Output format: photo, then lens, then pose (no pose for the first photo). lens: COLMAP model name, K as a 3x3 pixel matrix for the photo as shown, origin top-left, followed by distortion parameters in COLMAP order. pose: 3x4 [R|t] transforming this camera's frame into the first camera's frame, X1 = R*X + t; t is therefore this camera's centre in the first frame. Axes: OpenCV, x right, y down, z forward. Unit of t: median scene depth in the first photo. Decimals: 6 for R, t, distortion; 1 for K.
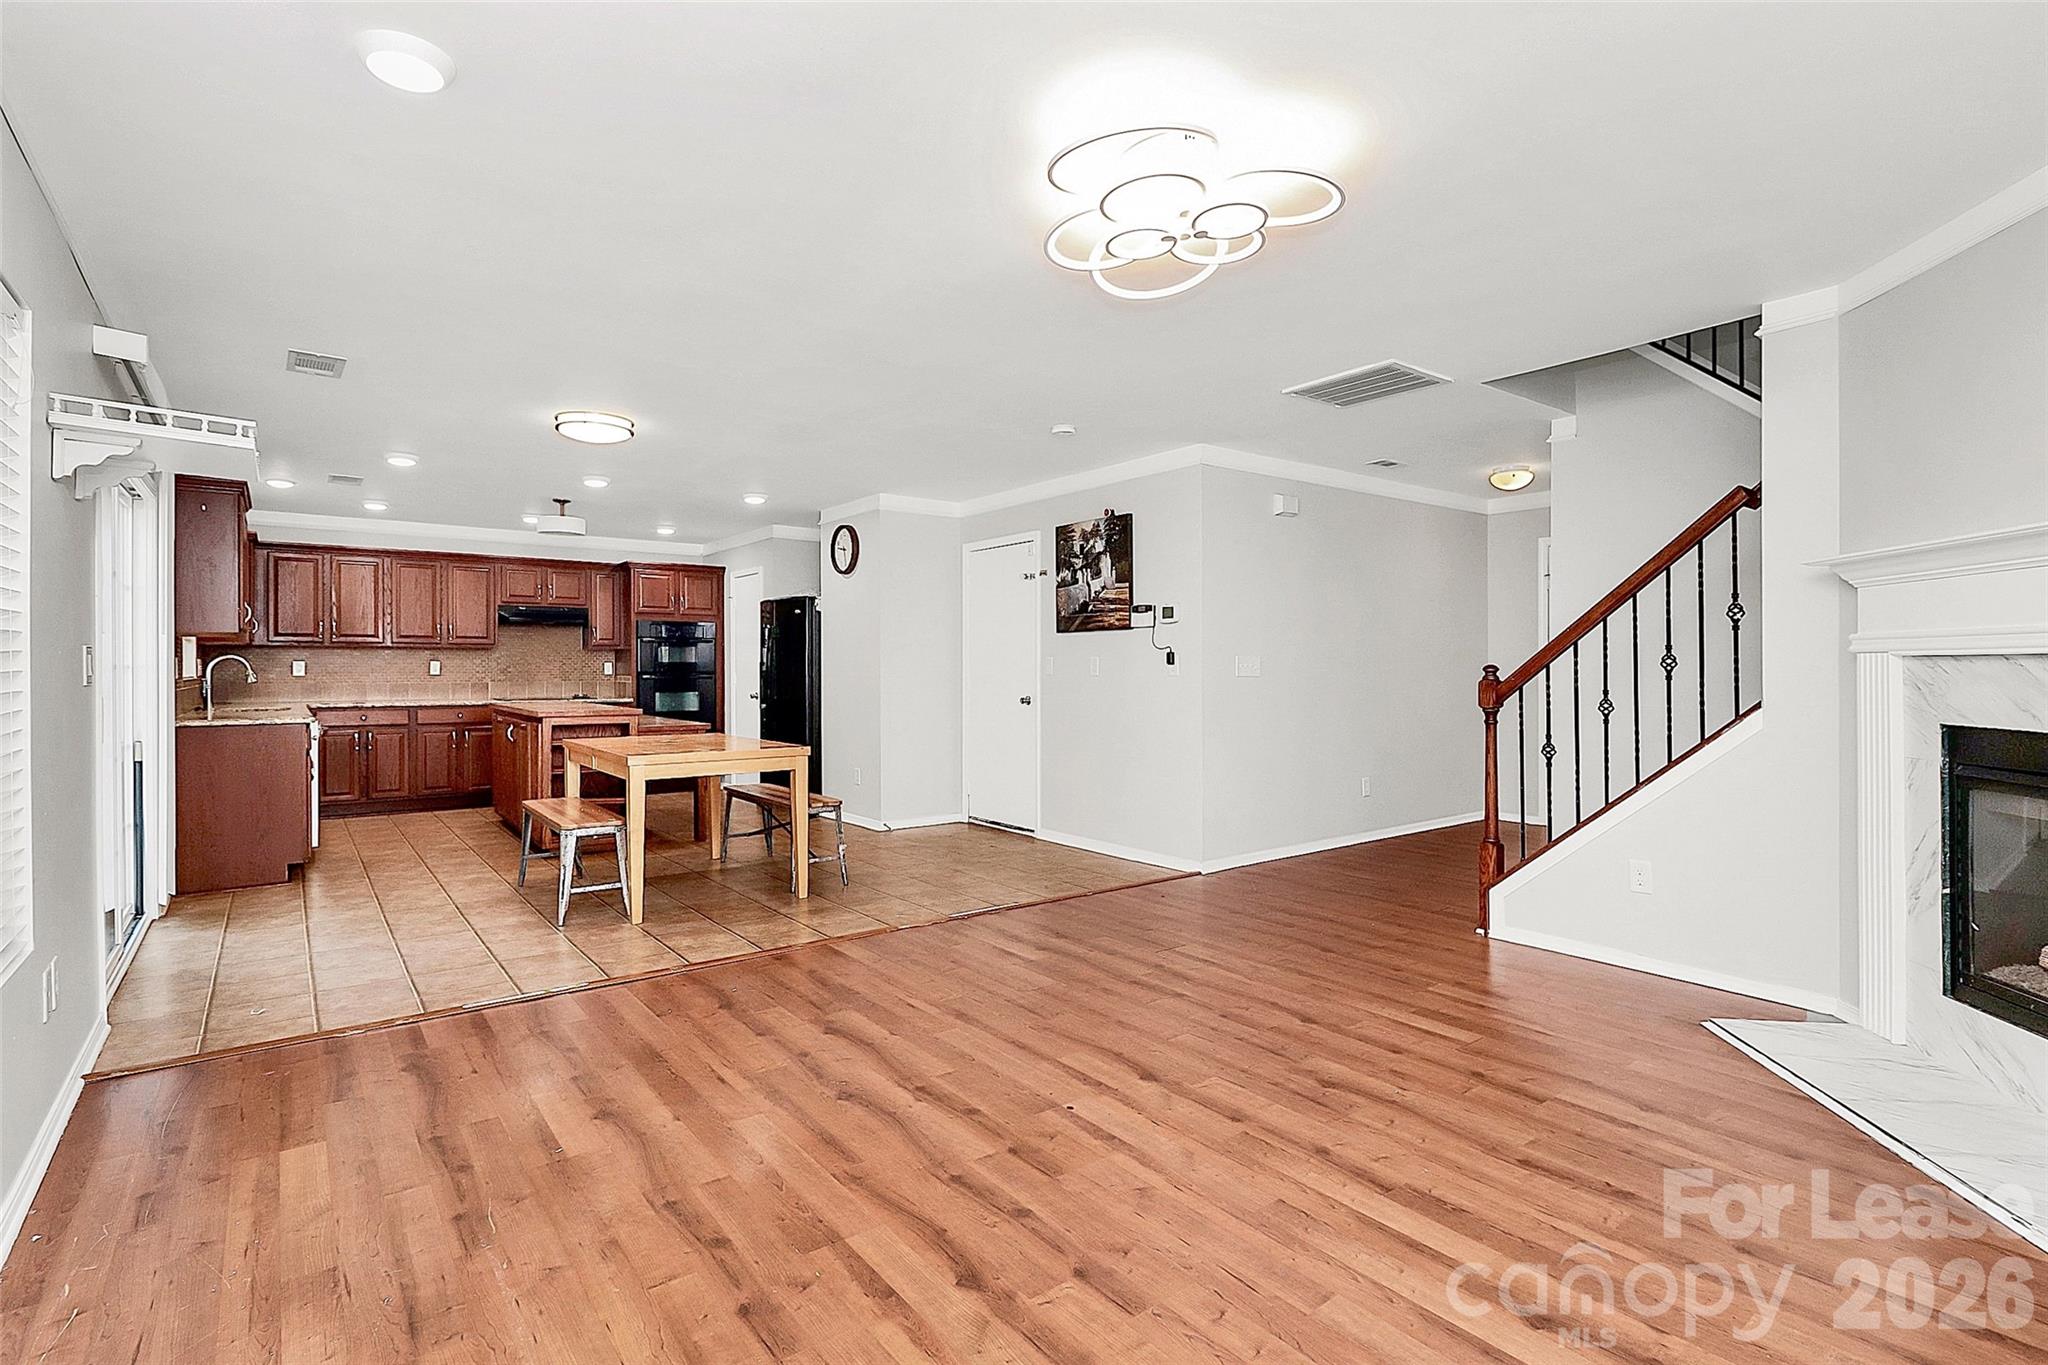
lens RADIAL K [[959.8, 0, 1019.9], [0, 959.8, 661.8], [0, 0, 1]] dist [-0.003554, -0.018802]
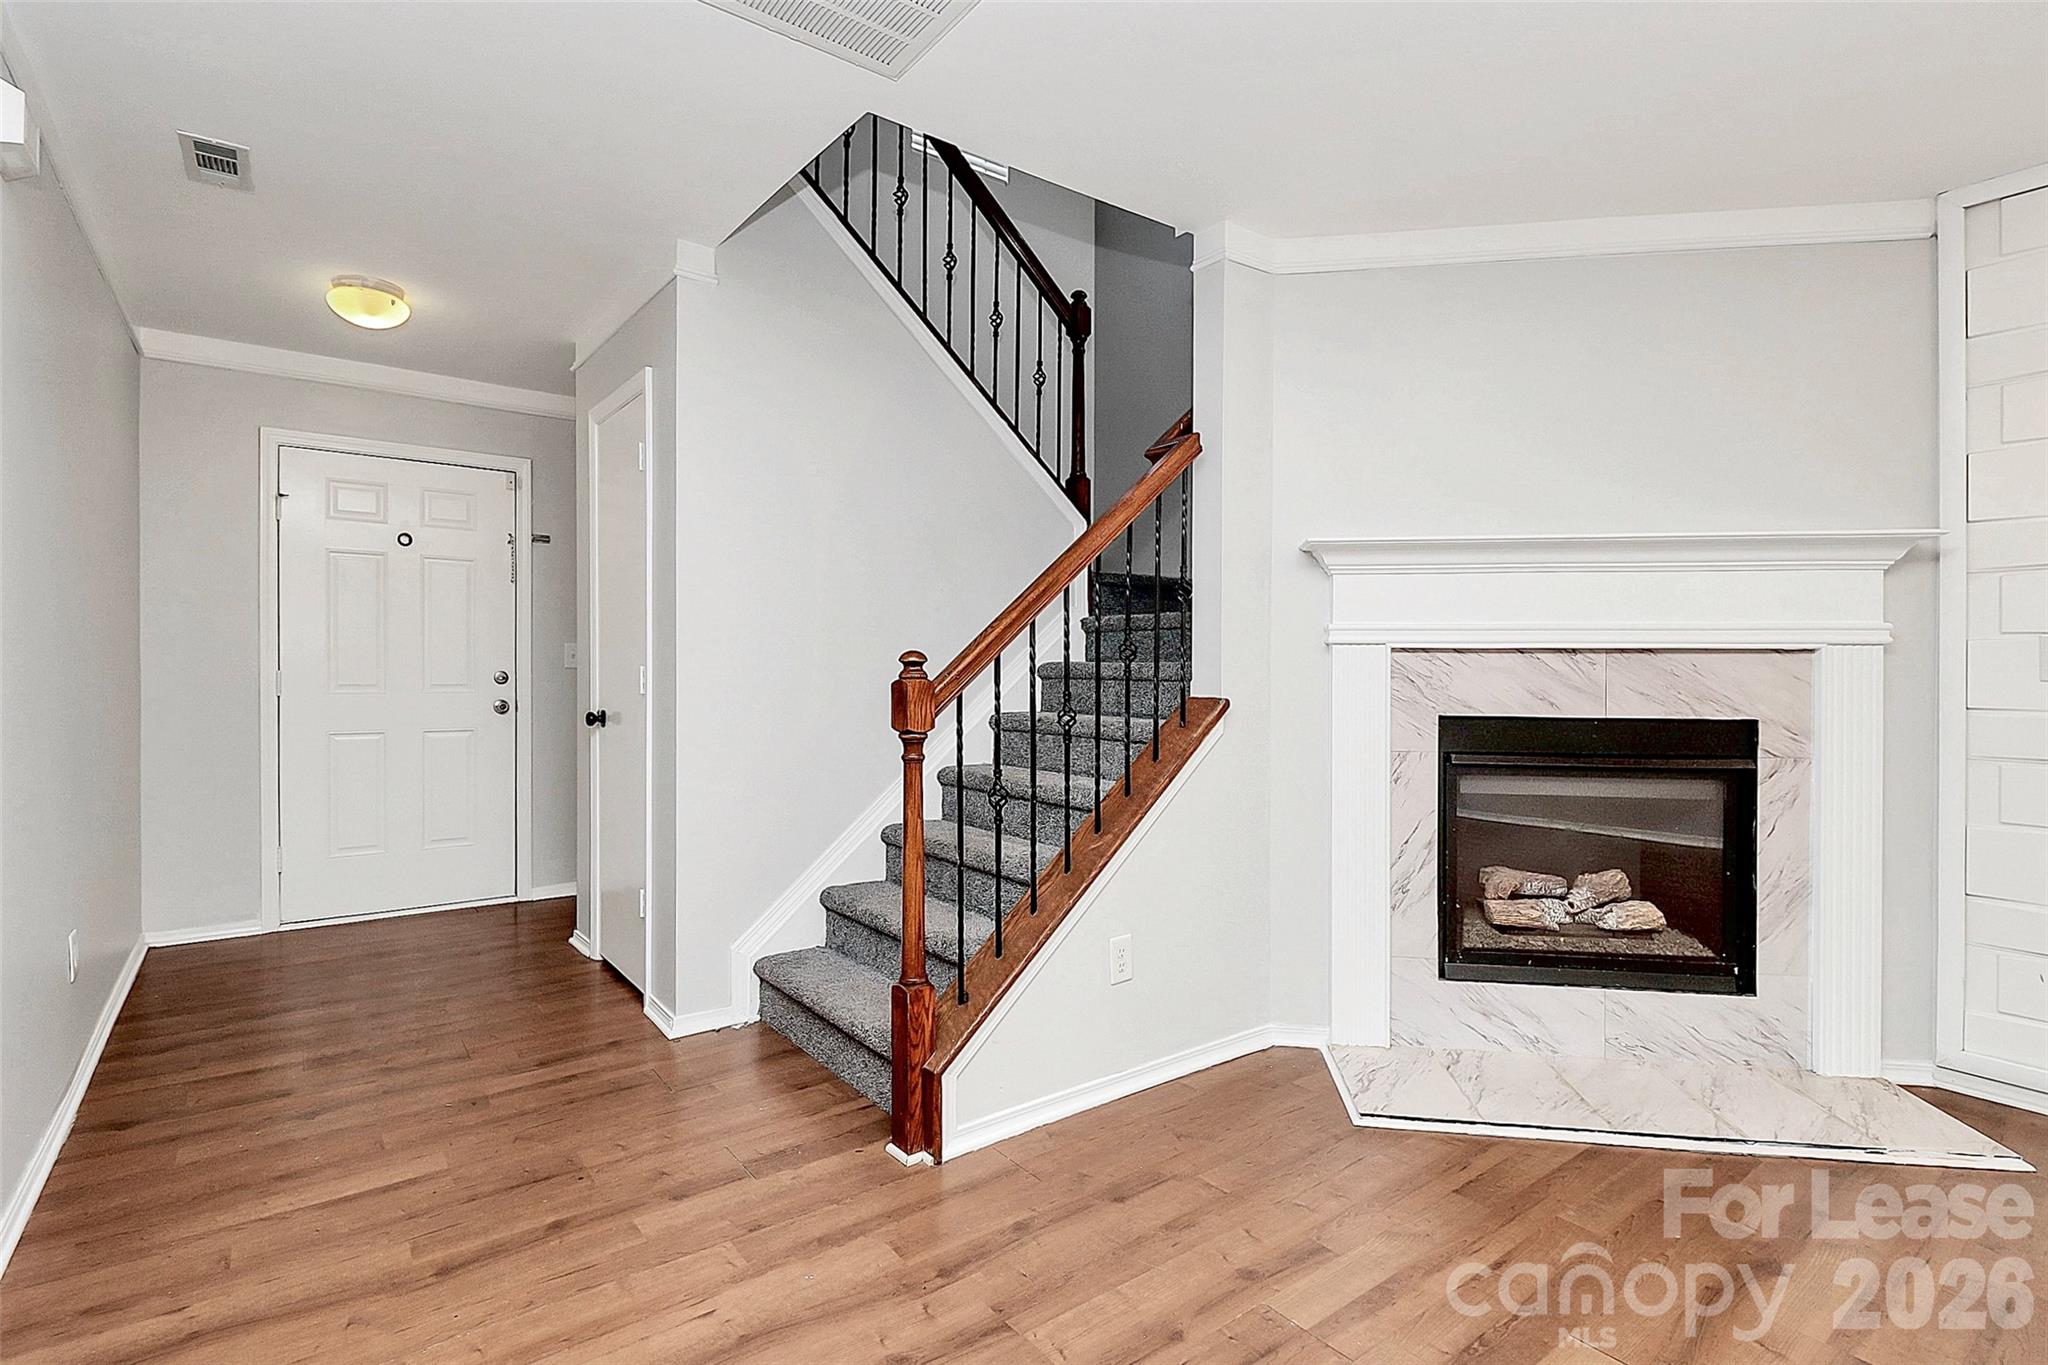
lens RADIAL K [[959.8, 0, 1019.9], [0, 959.8, 661.8], [0, 0, 1]] dist [-0.003554, -0.018802]
pose [[0.013747, 0.003569, 0.999899, -0.037064], [-0.009420, 0.999950, -0.003440, 0.010960], [-0.999861, -0.009372, 0.013780, 0.961139]]
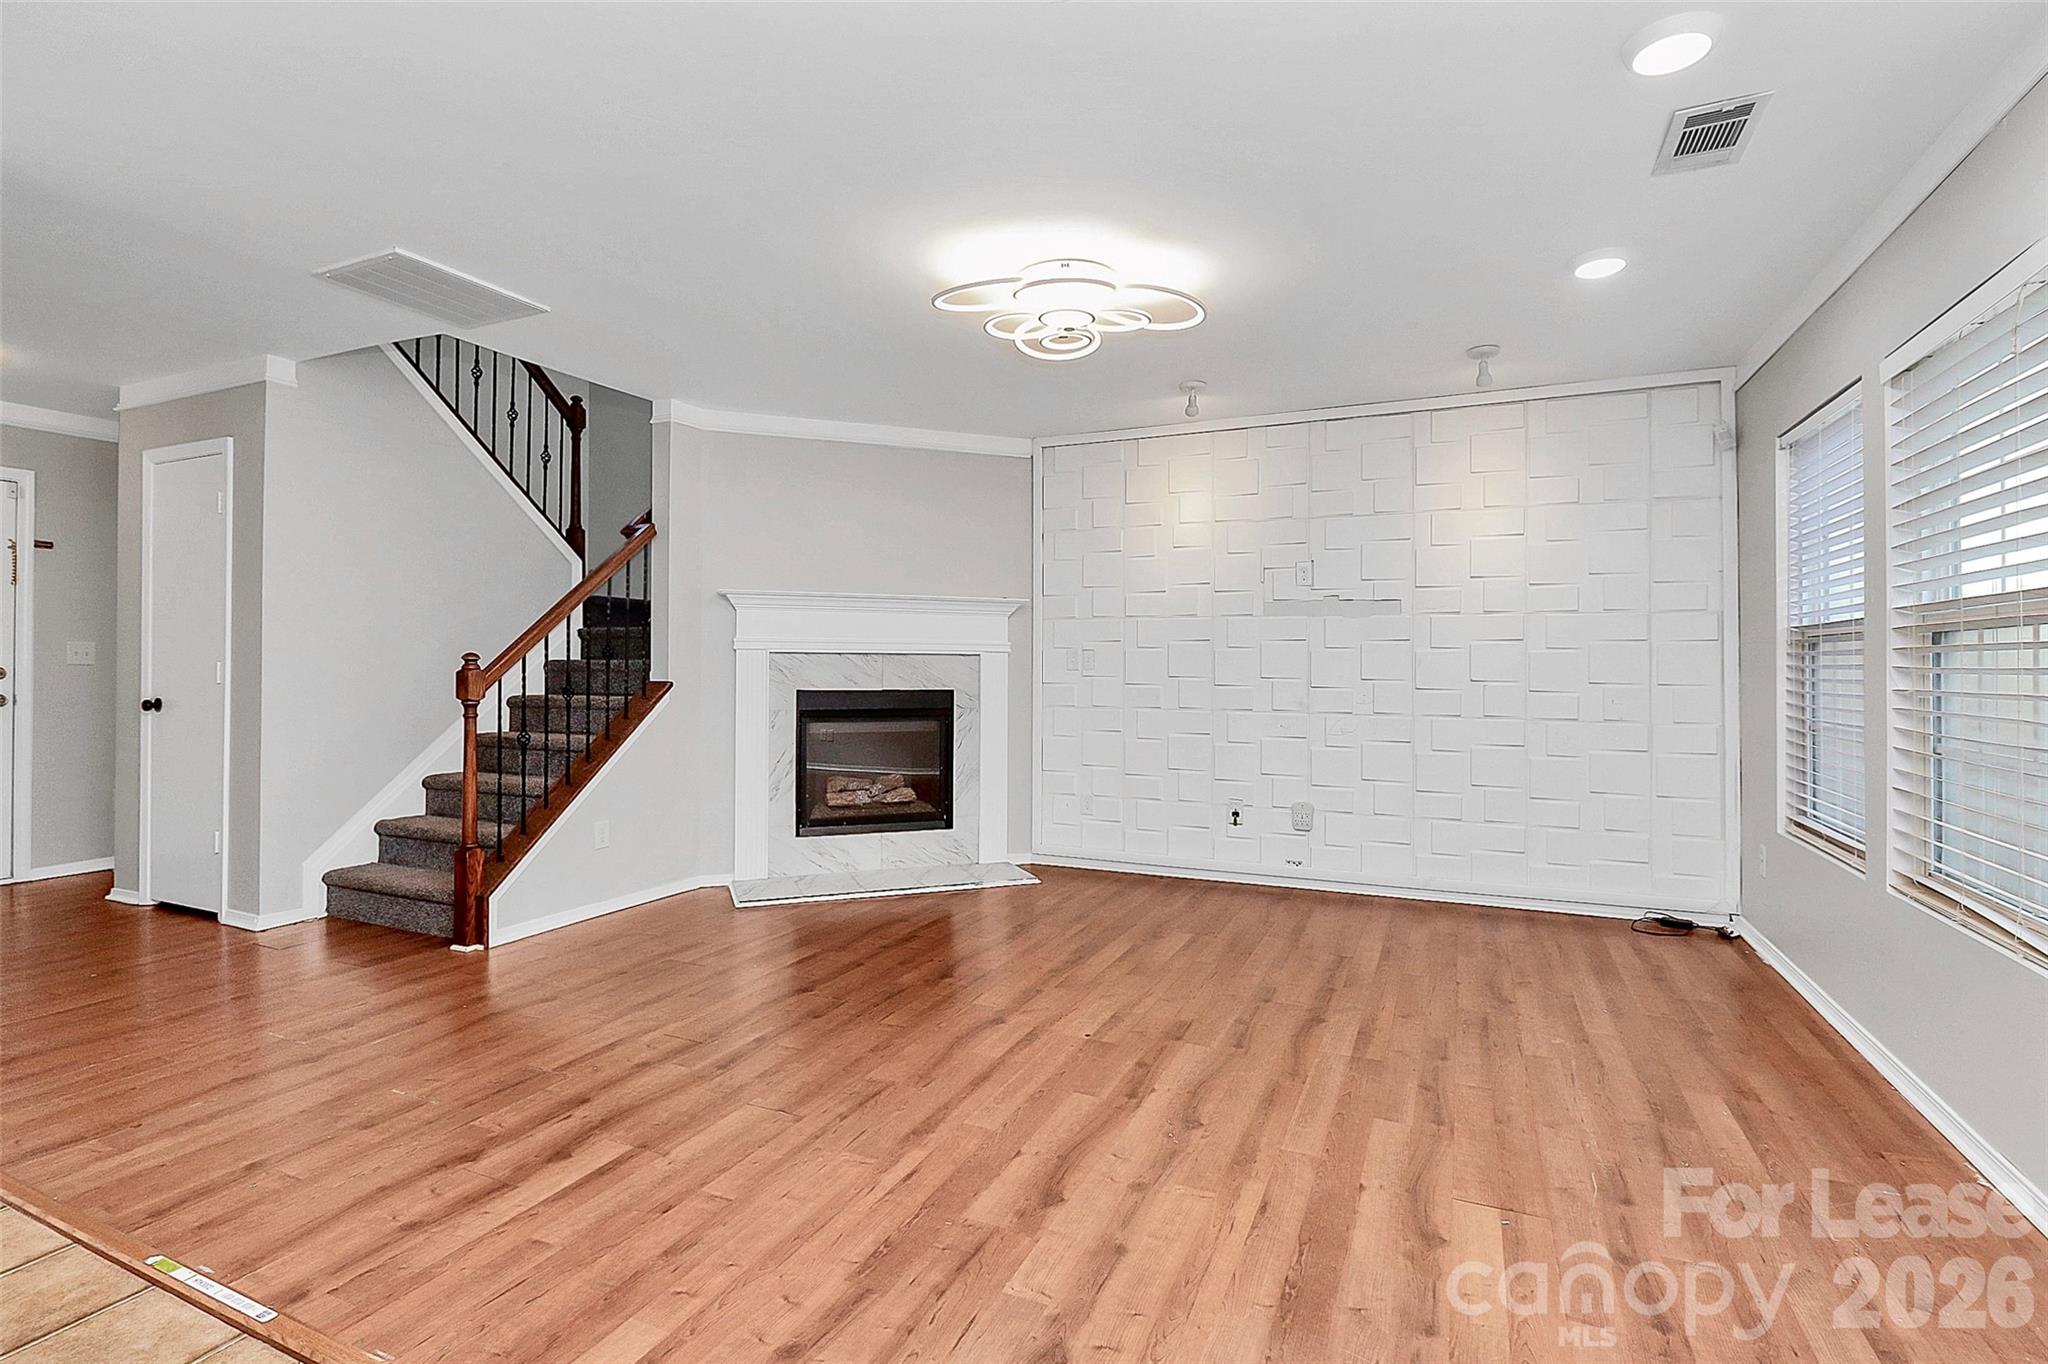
lens RADIAL K [[959.8, 0, 1019.9], [0, 959.8, 661.3], [0, 0, 1]] dist [-0.003554, -0.018802]
pose [[-0.460965, 0.001620, 0.887417, -0.572959], [-0.008047, 0.999950, -0.006005, 0.012783], [-0.887382, -0.009909, -0.460928, 0.983316]]
